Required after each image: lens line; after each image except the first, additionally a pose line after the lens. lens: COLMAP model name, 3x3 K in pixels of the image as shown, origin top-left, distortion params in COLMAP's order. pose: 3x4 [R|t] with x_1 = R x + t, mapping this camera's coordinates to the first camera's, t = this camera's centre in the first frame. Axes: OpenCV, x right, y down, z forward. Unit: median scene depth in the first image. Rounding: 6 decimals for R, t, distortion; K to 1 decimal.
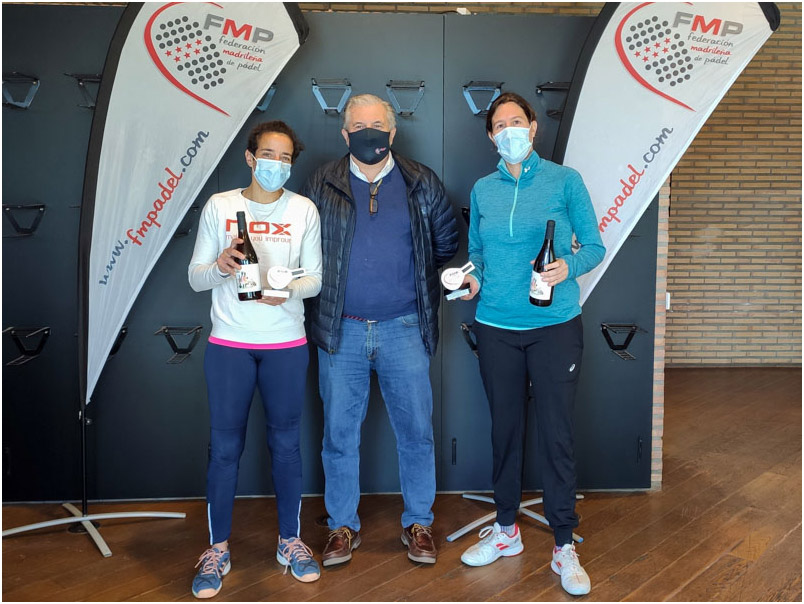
lens RADIAL K [[601.8, 0, 450.5], [0, 601.8, 278.7], [0, 0, 1]] dist [0.006415, -0.002241]
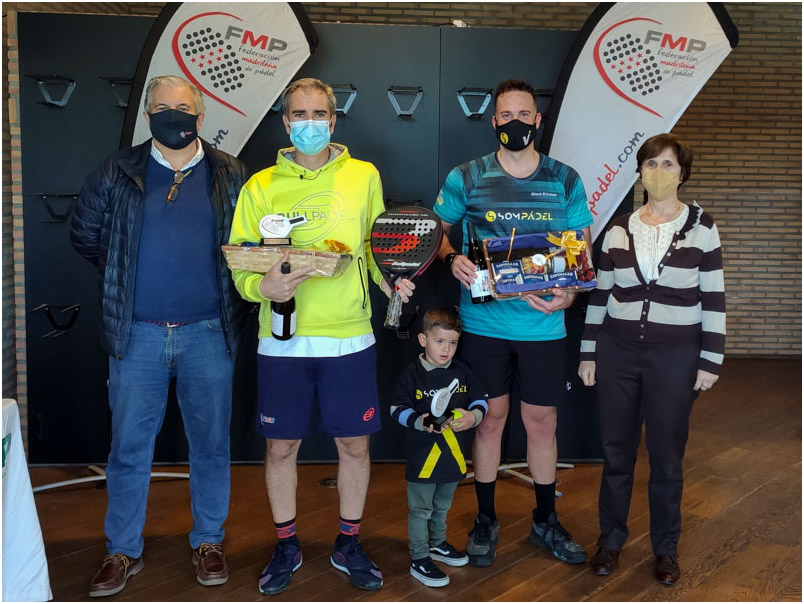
lens RADIAL K [[684.4, 0, 460.6], [0, 684.4, 275.7], [0, 0, 1]] dist [0.009471, -0.003806]
pose [[0.999942, 0.010686, -0.001301, 0.036003], [-0.010699, 0.999895, -0.009822, 0.034961], [0.001196, 0.009835, 0.999951, -0.273424]]
